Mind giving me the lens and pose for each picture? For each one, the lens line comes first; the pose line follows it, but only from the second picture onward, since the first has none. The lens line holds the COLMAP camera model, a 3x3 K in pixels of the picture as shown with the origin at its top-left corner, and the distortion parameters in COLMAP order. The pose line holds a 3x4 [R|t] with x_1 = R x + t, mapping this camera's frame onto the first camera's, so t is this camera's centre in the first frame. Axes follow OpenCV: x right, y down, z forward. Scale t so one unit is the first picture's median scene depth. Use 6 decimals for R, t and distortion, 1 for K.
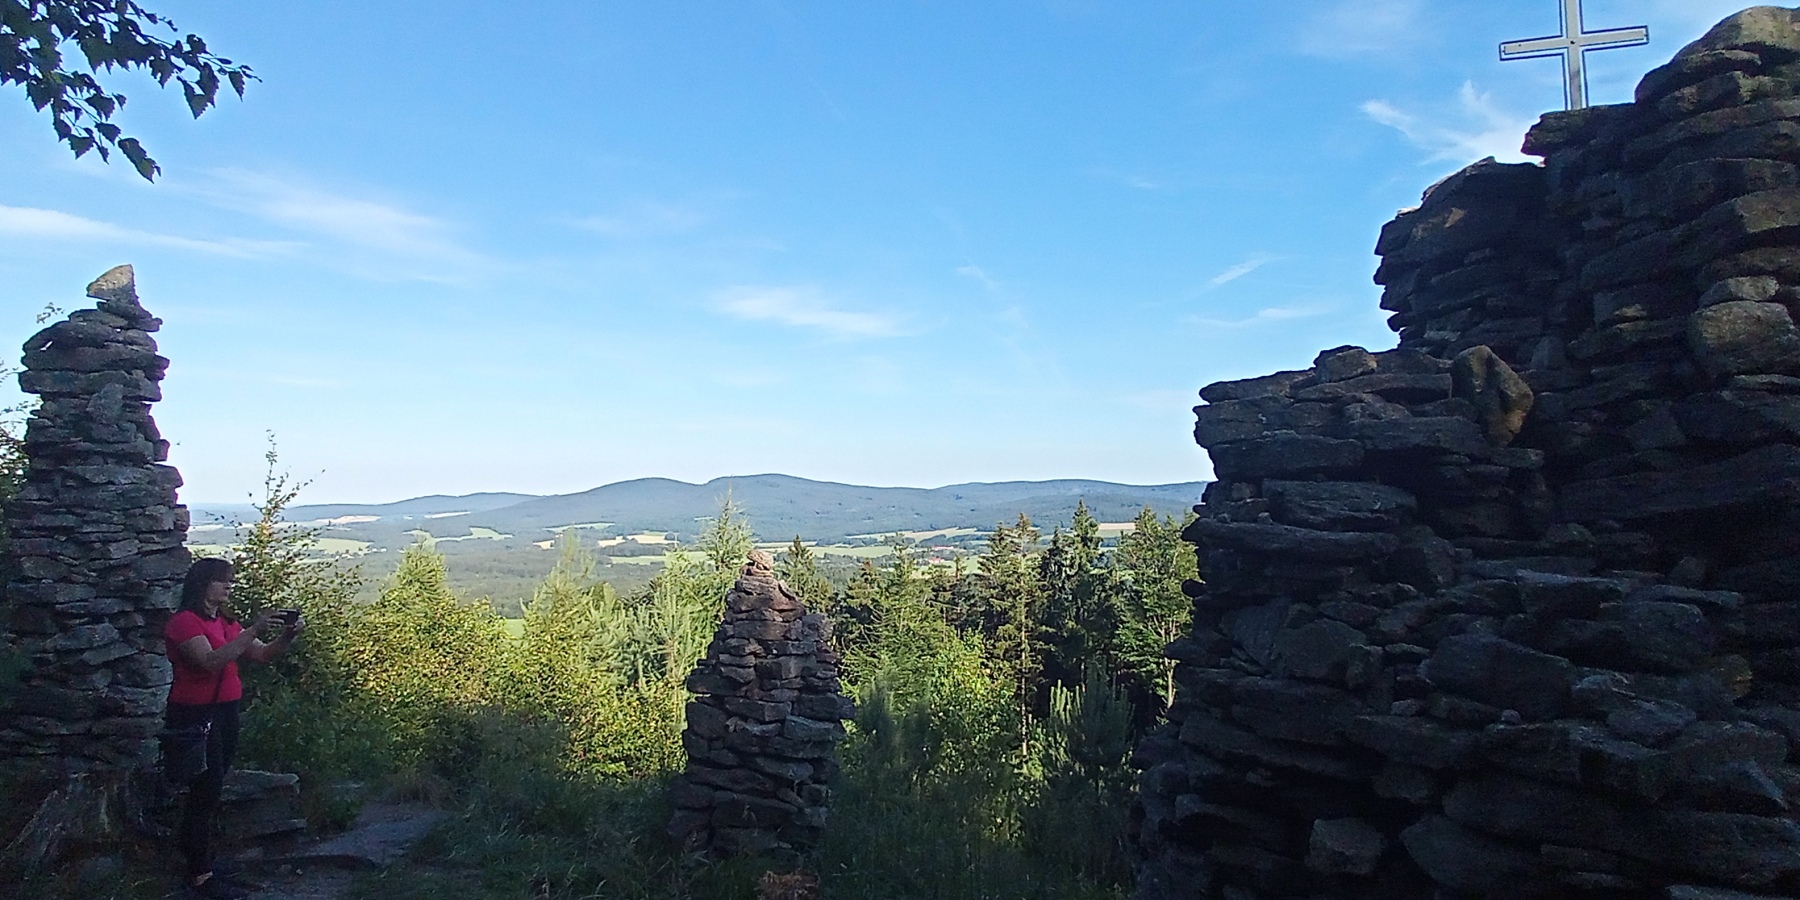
lens RADIAL K [[1037.1, 0, 868.7], [0, 1037.1, 457.4], [0, 0, 1]] dist [-0.026750, 0.050947]
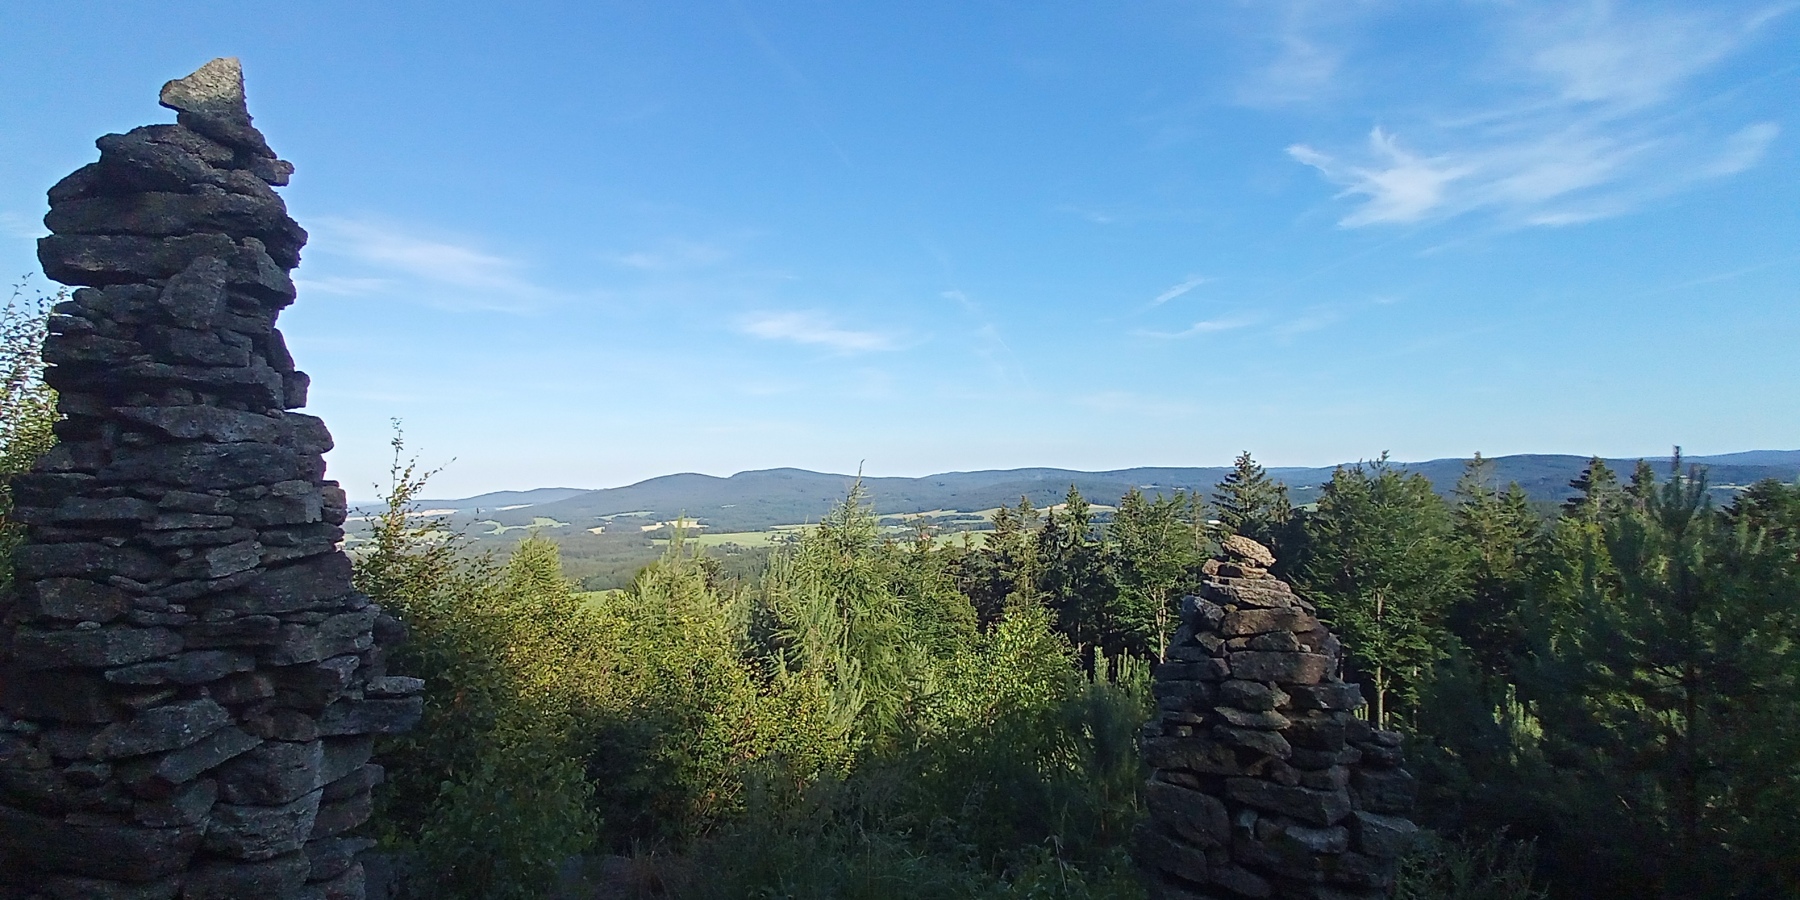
lens RADIAL K [[860.1, 0, 877.0], [0, 860.1, 447.3], [0, 0, 1]] dist [0.002784, 0.001159]
pose [[0.999749, -0.017999, 0.013351, -0.154049], [0.018082, 0.999818, -0.006122, 0.015377], [-0.013238, 0.006362, 0.999892, 0.216527]]
